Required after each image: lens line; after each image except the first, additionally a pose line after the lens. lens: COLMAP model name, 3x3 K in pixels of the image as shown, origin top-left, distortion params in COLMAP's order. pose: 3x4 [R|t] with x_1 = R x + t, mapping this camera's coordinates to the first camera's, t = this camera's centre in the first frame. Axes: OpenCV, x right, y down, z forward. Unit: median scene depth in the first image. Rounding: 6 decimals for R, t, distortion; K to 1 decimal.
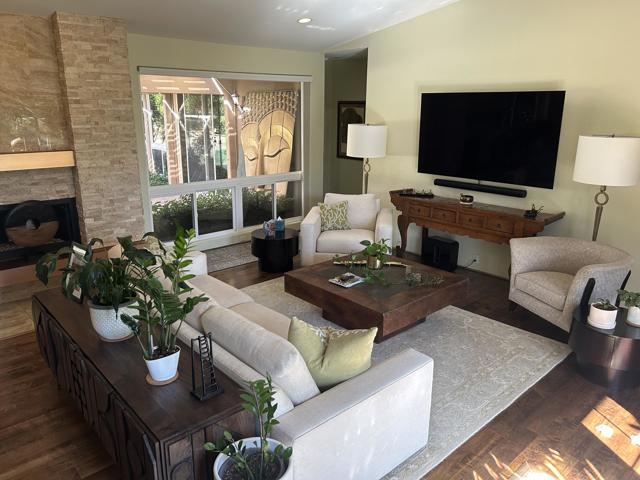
lens RADIAL K [[480.4, 0, 320.0], [0, 480.4, 240.0], [0, 0, 1]] dist [0.068587, -0.067973]
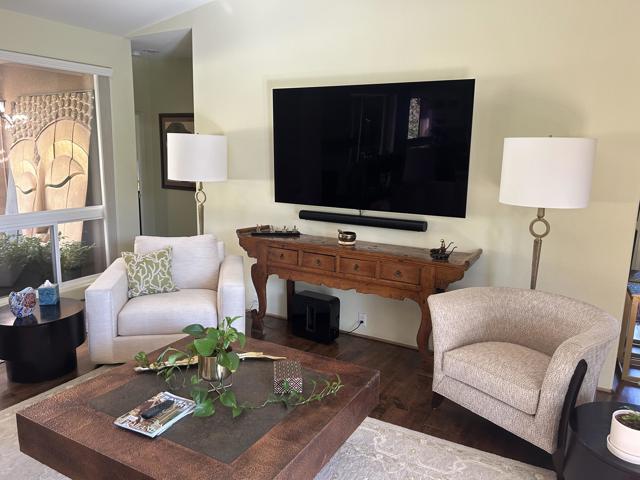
lens RADIAL K [[480.4, 0, 320.0], [0, 480.4, 240.0], [0, 0, 1]] dist [0.068587, -0.067973]
pose [[0.950659, -0.045651, 0.306861, 0.049572], [0.071250, 0.994803, -0.072738, -0.030504], [-0.301946, 0.091013, 0.948971, 0.333745]]
